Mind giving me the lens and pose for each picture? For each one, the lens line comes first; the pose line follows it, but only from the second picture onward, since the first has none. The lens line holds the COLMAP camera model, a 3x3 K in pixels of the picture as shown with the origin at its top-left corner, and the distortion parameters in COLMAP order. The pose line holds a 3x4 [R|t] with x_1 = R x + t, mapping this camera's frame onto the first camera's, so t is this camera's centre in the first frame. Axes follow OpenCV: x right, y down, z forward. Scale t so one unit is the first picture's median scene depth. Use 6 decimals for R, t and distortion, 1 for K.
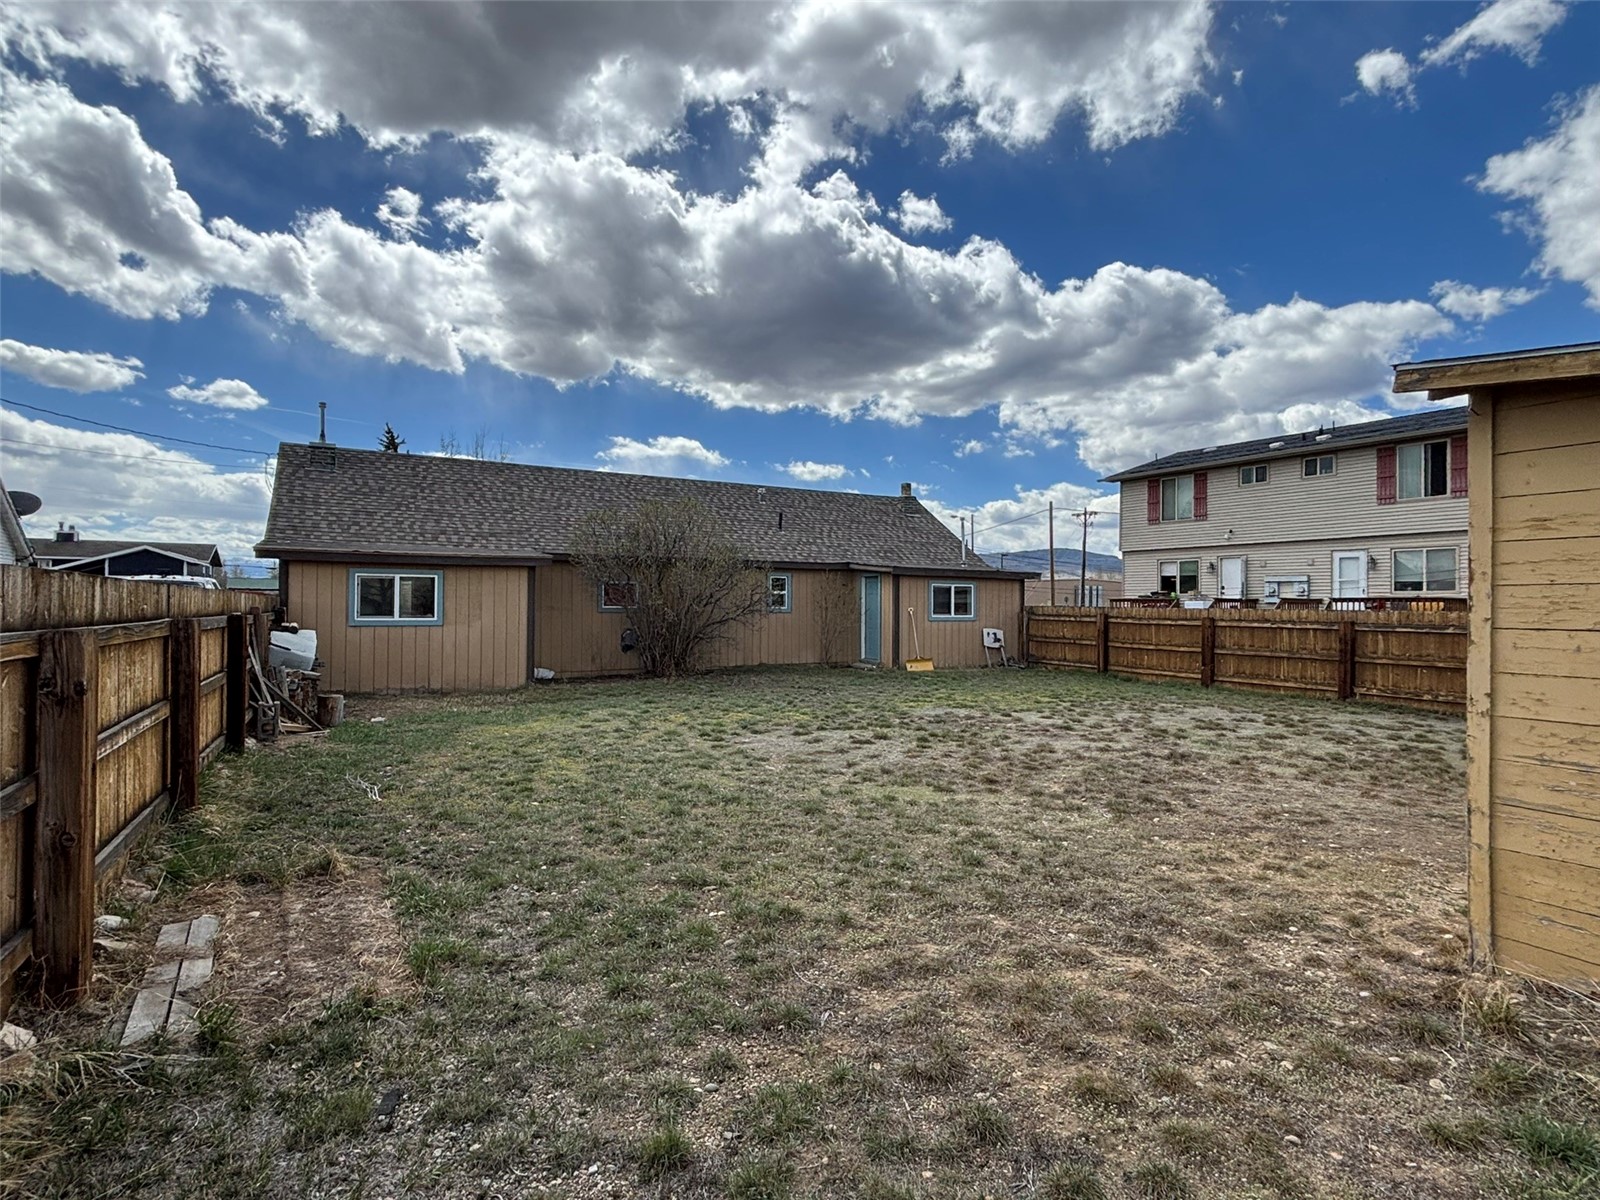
lens RADIAL K [[796.0, 0, 798.1], [0, 796.0, 599.1], [0, 0, 1]] dist [0.014146, -0.000077]
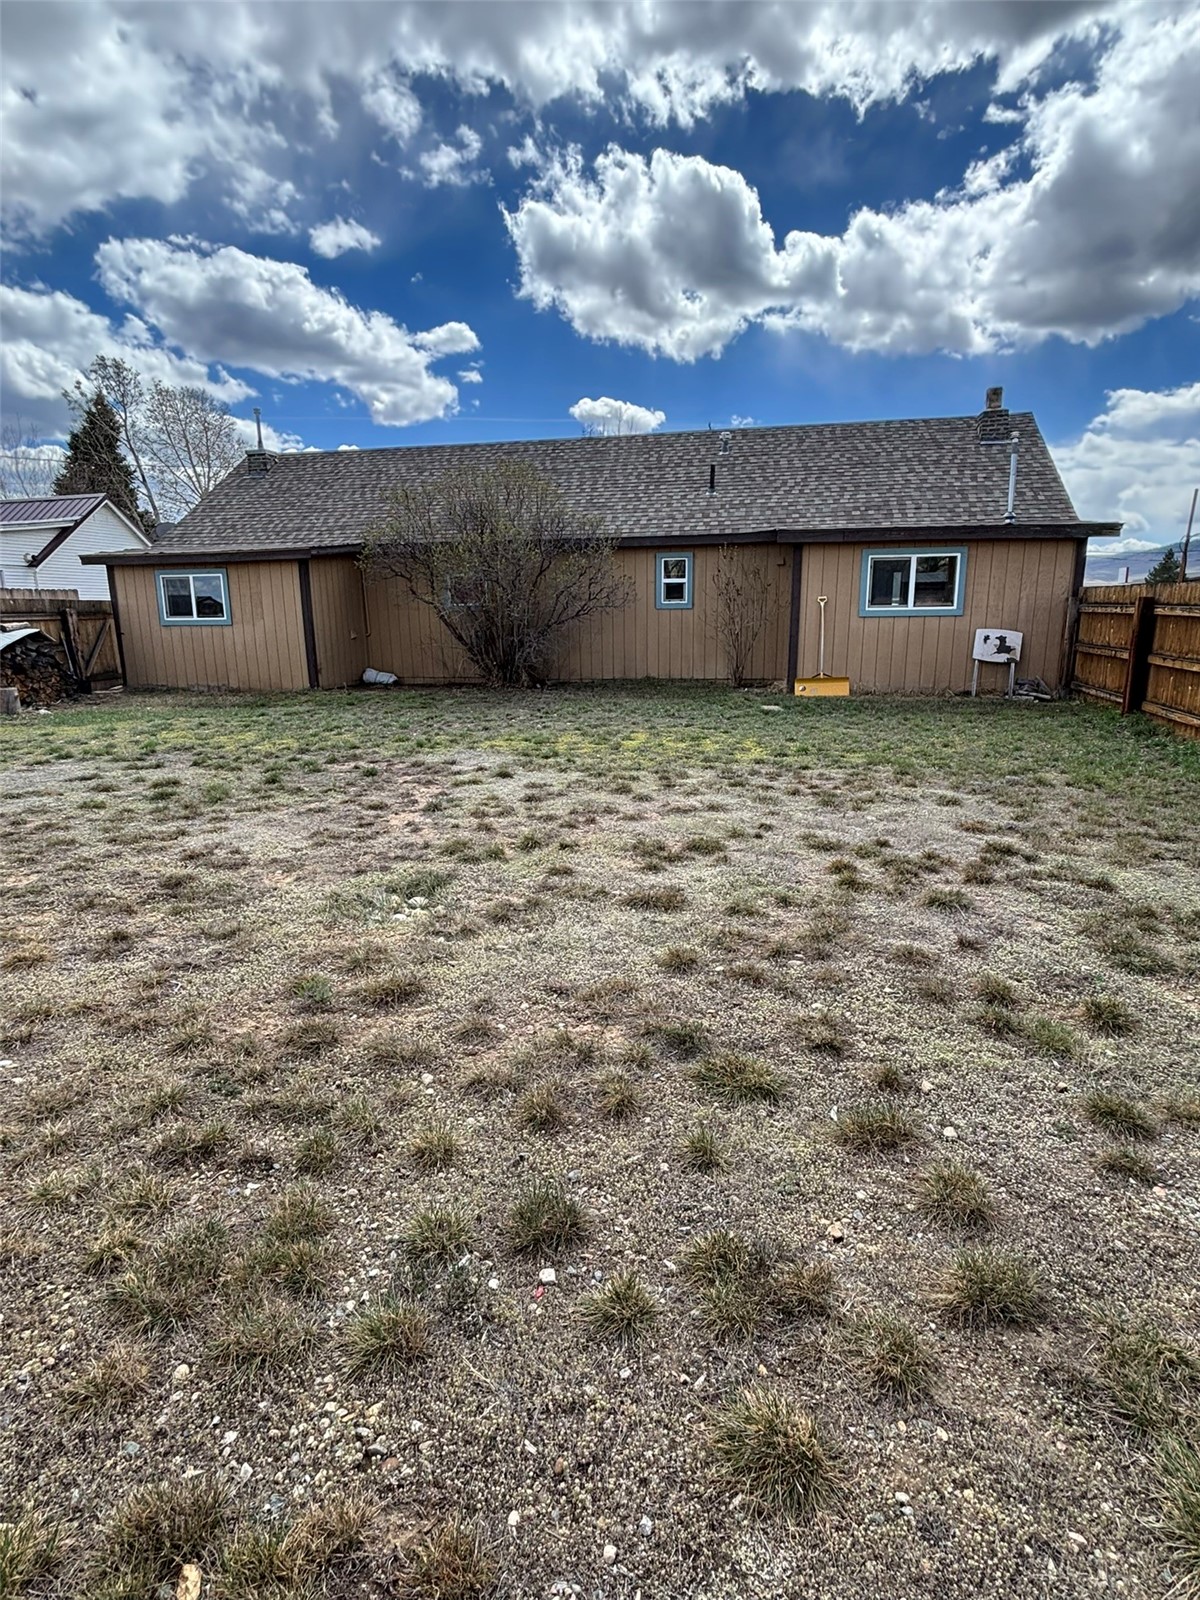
lens RADIAL K [[796.0, 0, 600.4], [0, 796.0, 803.2], [0, 0, 1]] dist [0.014146, -0.000077]
pose [[0.757986, 0.136499, -0.637829, 0.437187], [0.021747, 0.972026, 0.233863, 0.019055], [0.651908, -0.191135, 0.733814, 0.383892]]
